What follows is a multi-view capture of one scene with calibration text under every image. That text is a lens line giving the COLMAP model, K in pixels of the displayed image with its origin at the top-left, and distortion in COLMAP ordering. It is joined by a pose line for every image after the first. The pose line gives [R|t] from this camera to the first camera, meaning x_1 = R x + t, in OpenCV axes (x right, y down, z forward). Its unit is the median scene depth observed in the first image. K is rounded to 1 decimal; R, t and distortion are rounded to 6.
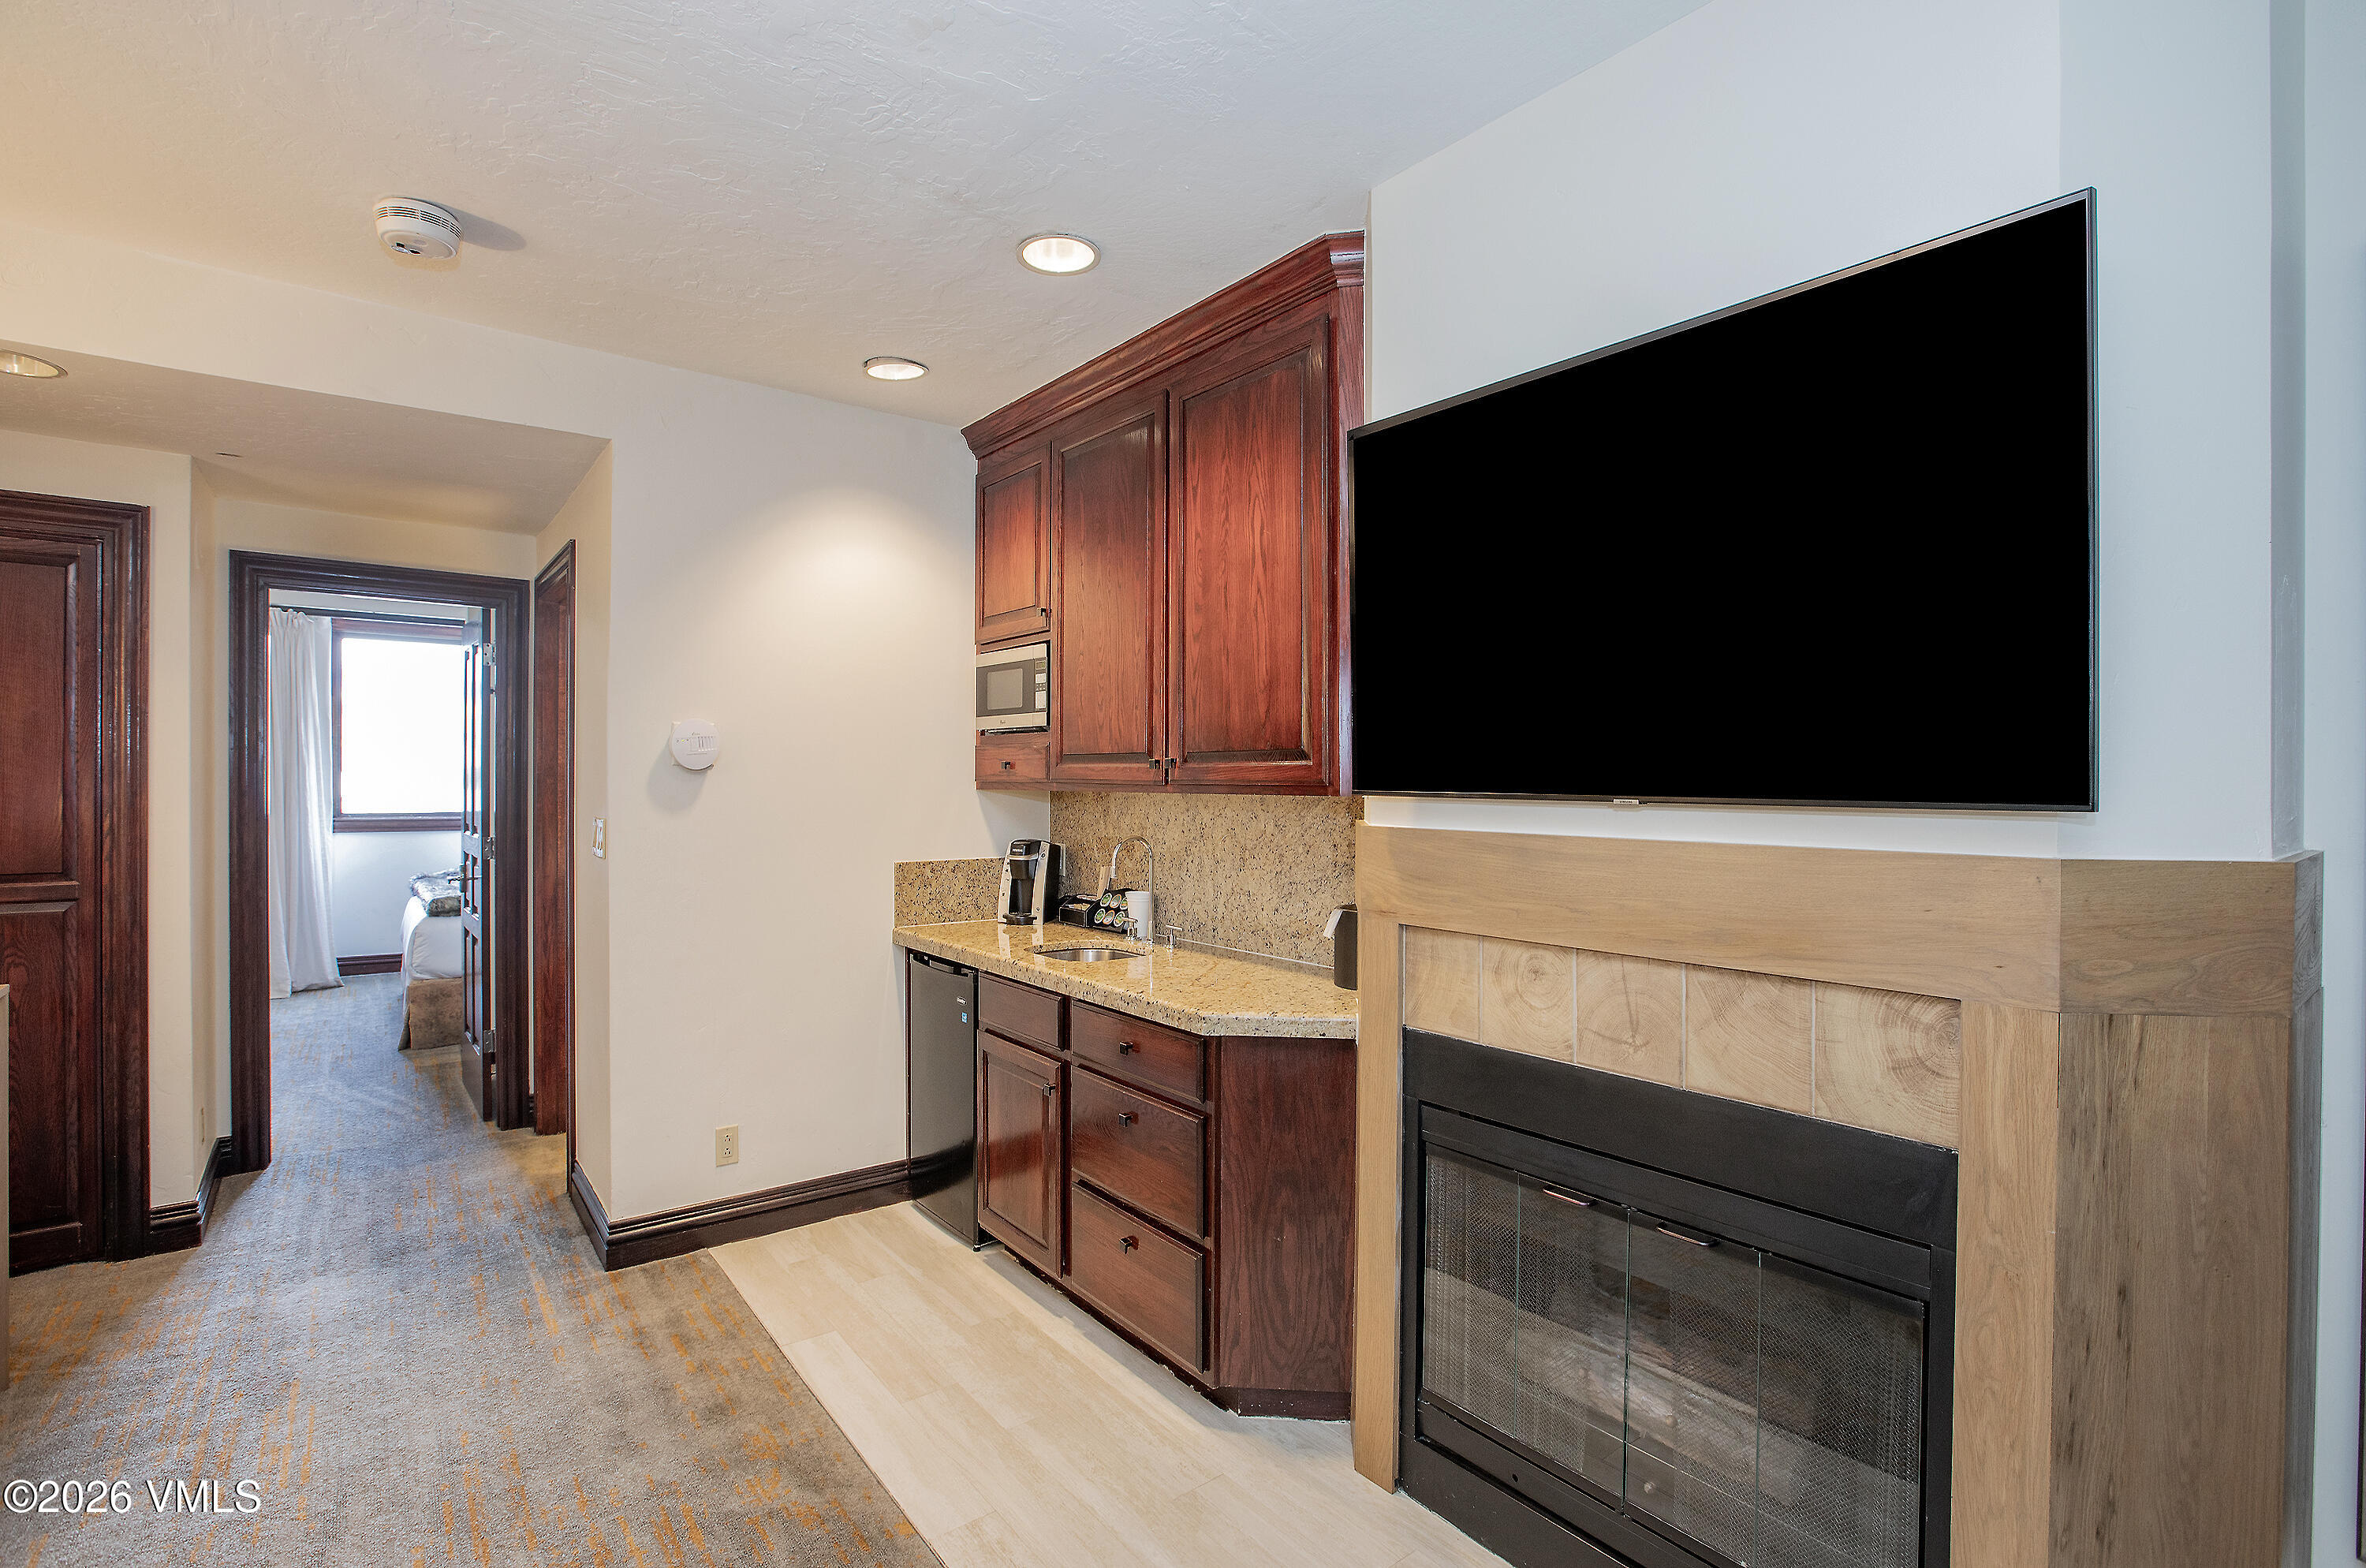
lens RADIAL K [[1091.7, 0, 1184.0], [0, 1091.7, 785.4], [0, 0, 1]] dist [-0.000303, -0.000225]
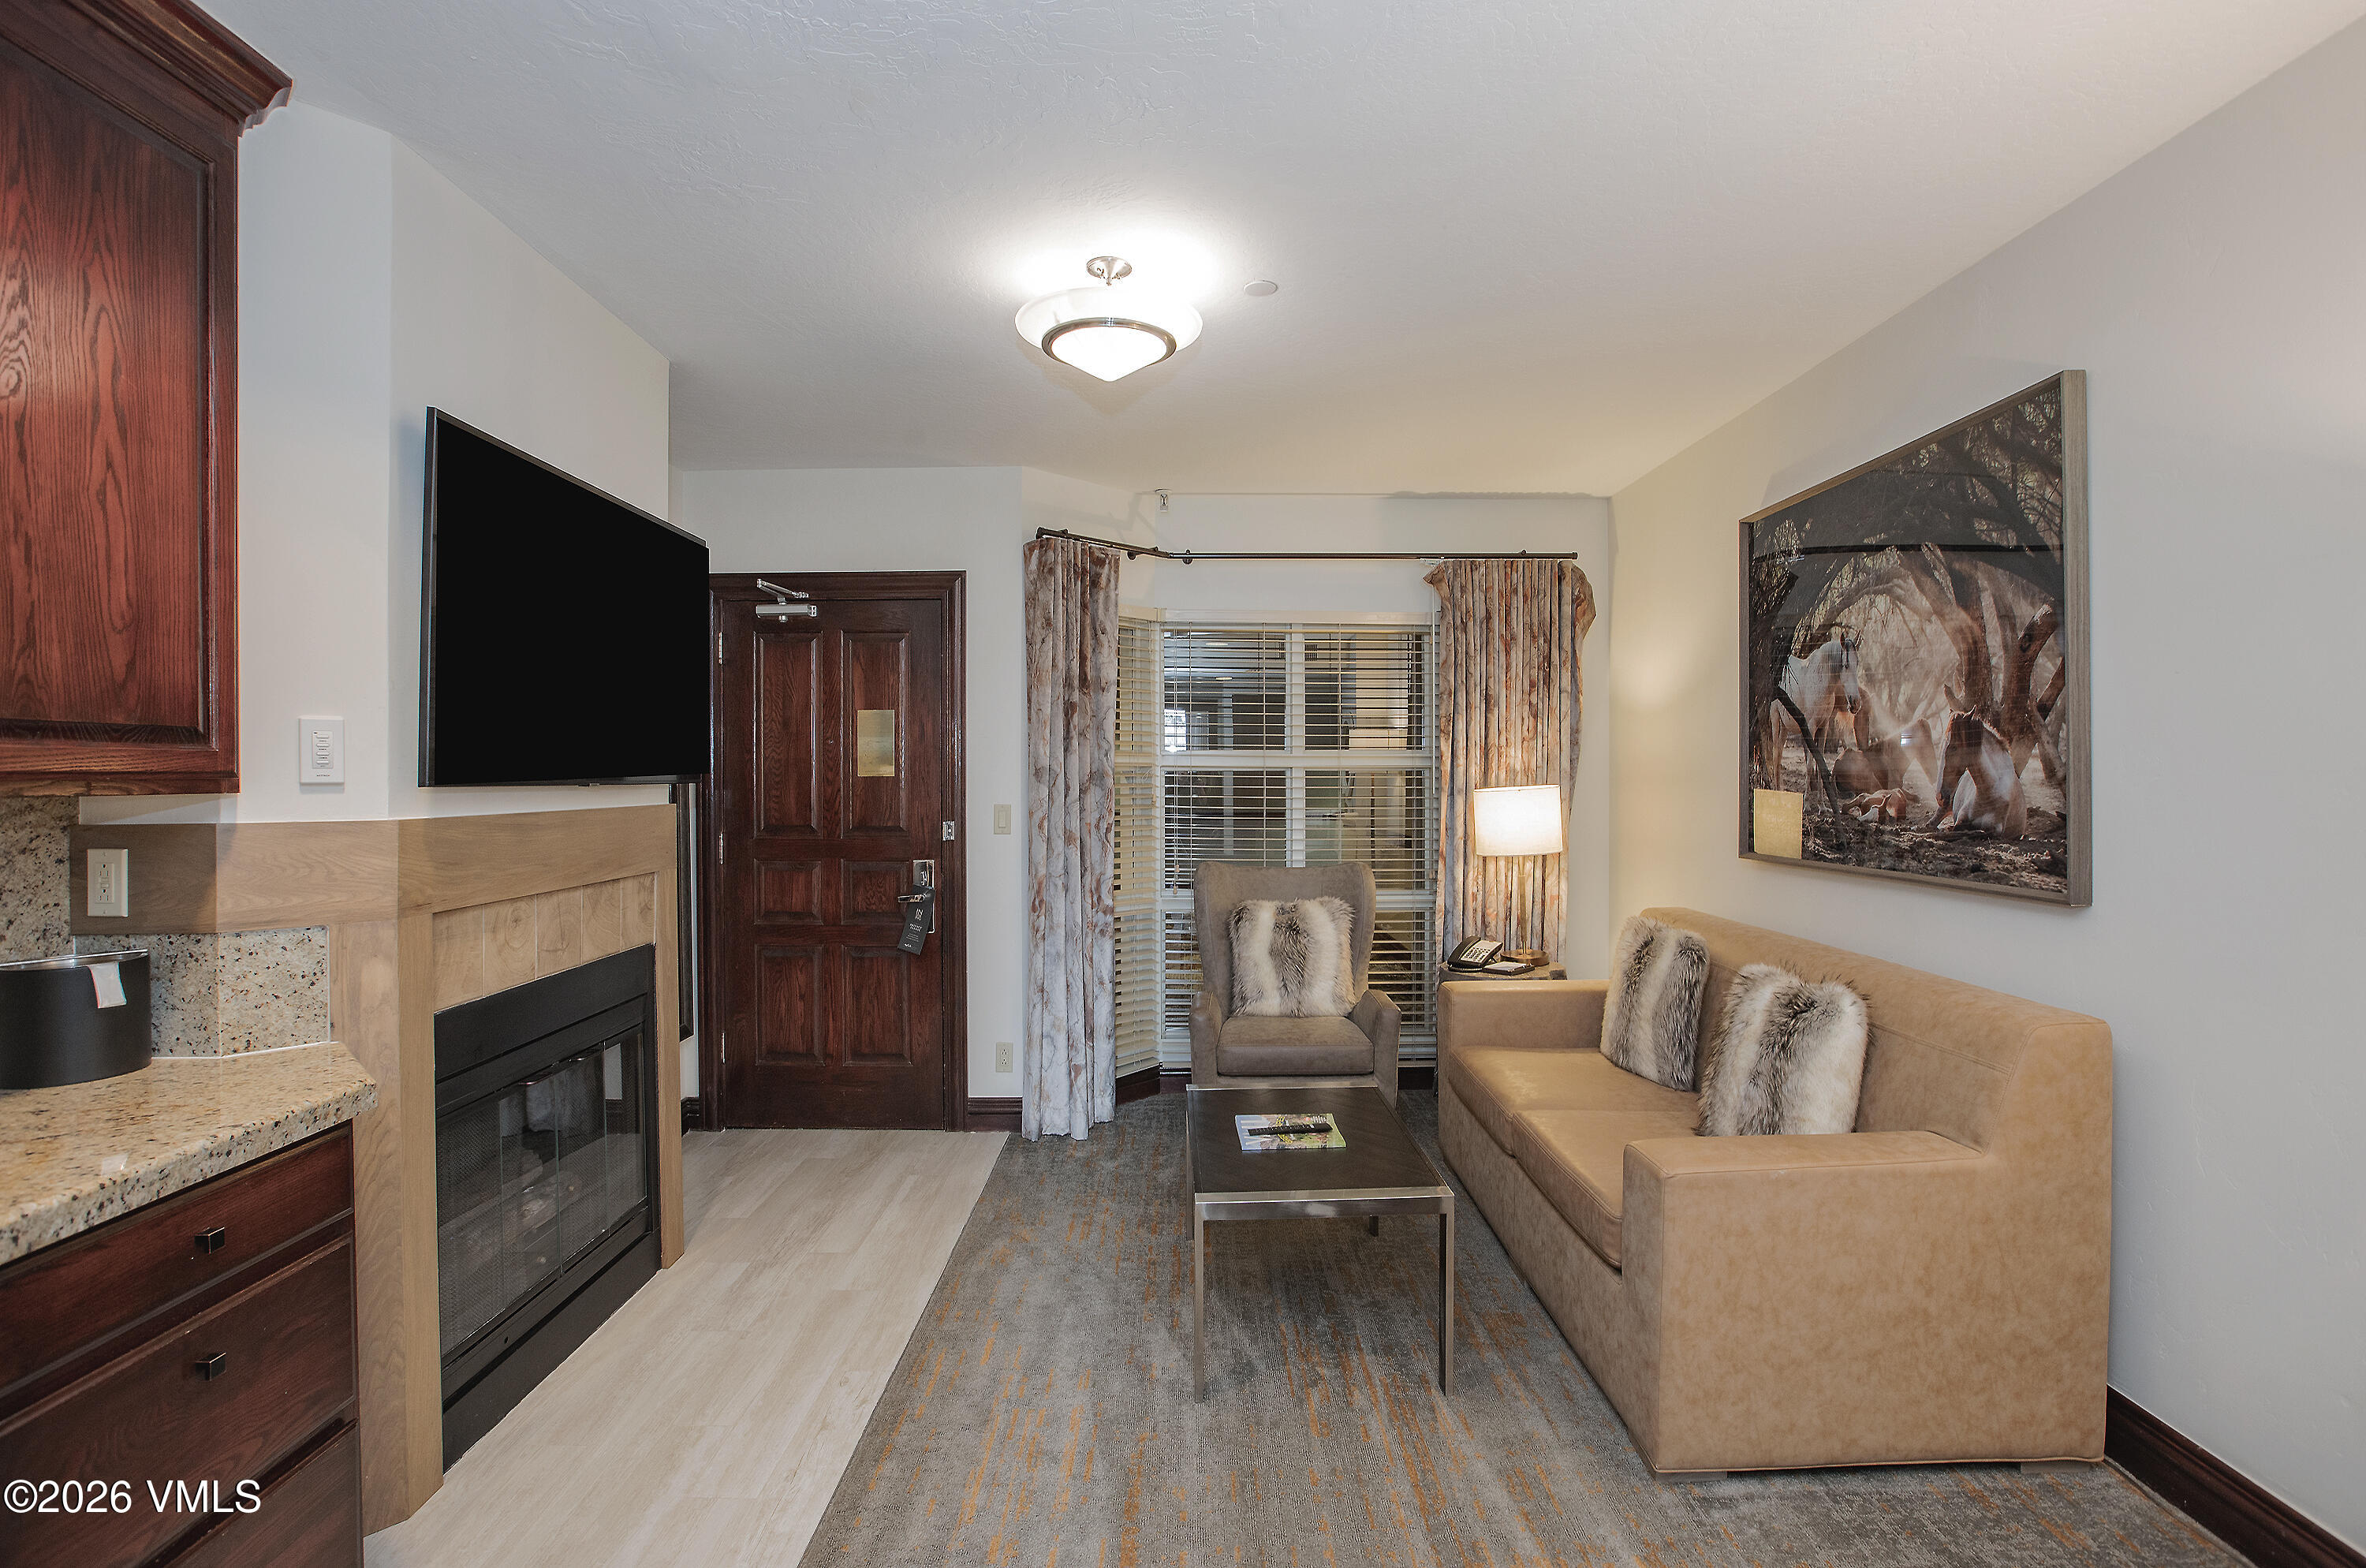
lens RADIAL K [[1091.7, 0, 1184.0], [0, 1091.7, 785.4], [0, 0, 1]] dist [-0.000303, -0.000225]
pose [[-0.791958, -0.005366, 0.610552, -1.036734], [0.009527, 0.999731, 0.021143, -0.006501], [-0.610501, 0.022561, -0.791694, 1.468401]]
